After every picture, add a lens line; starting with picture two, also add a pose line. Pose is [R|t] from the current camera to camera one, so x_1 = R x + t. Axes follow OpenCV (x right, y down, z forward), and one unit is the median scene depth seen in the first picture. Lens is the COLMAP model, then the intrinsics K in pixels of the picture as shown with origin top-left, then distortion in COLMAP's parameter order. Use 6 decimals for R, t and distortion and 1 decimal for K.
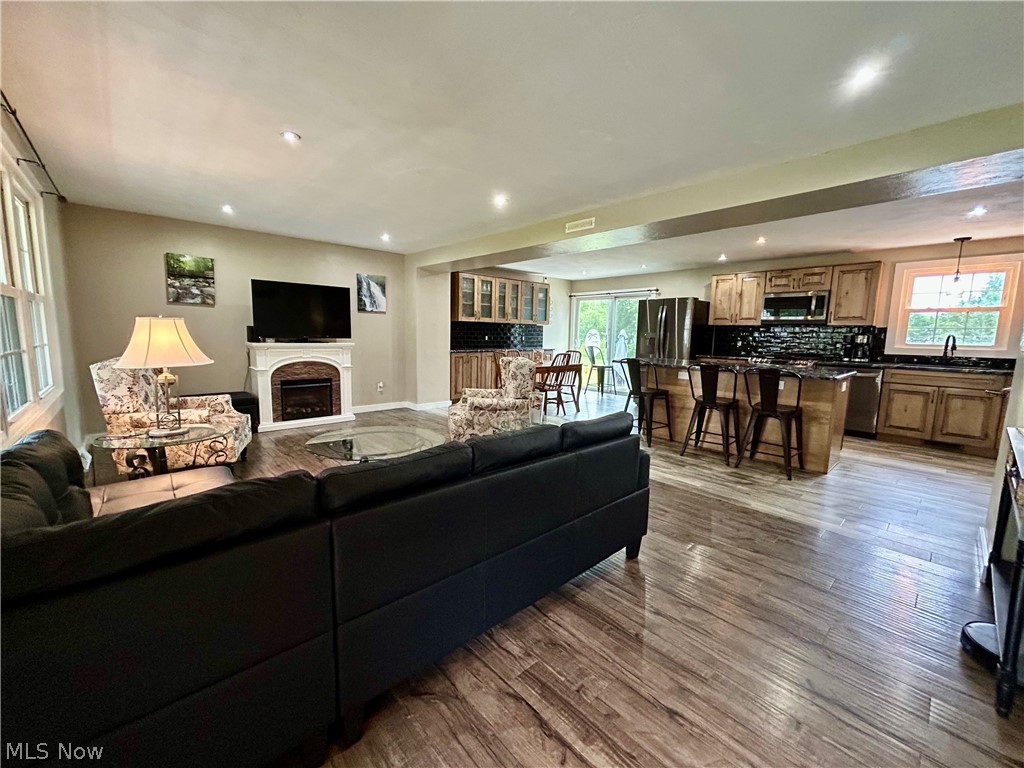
lens RADIAL K [[412.9, 0, 507.5], [0, 412.9, 383.5], [0, 0, 1]] dist [-0.001641, 0.002234]
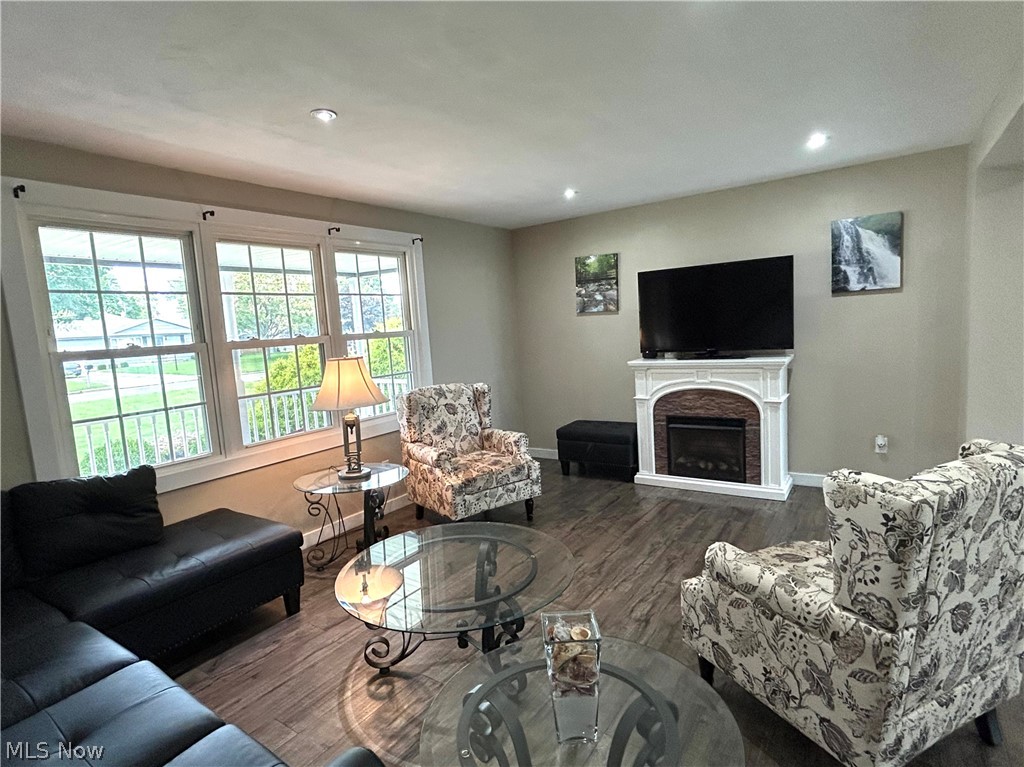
lens RADIAL K [[537.0, 0, 511.6], [0, 537.0, 389.2], [0, 0, 1]] dist [-0.001230, -0.001411]
pose [[0.226767, 0.077943, -0.970825, 0.237880], [-0.053930, 0.996268, 0.067388, -0.092868], [0.972455, 0.037075, 0.230124, 0.531738]]
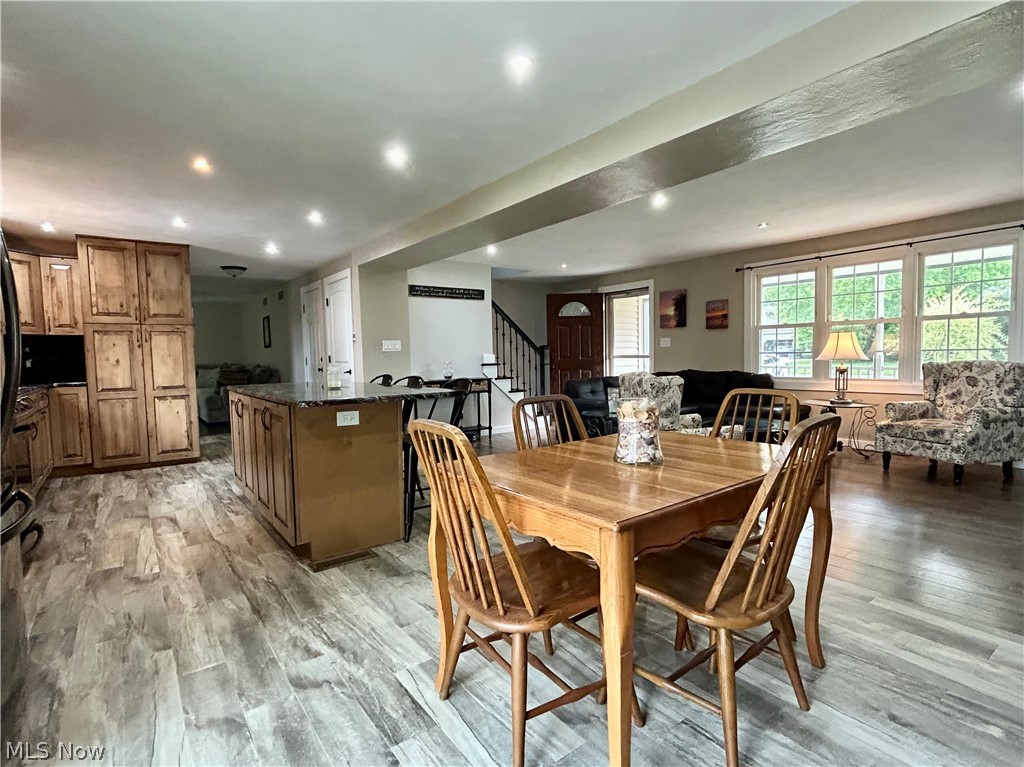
lens RADIAL K [[506.7, 0, 503.8], [0, 506.7, 381.3], [0, 0, 1]] dist [-0.001836, 0.004045]
pose [[-0.995247, -0.004129, 0.097293, 0.154067], [0.013791, 0.983055, 0.182791, -0.173150], [-0.096400, 0.183263, -0.978326, 1.543741]]
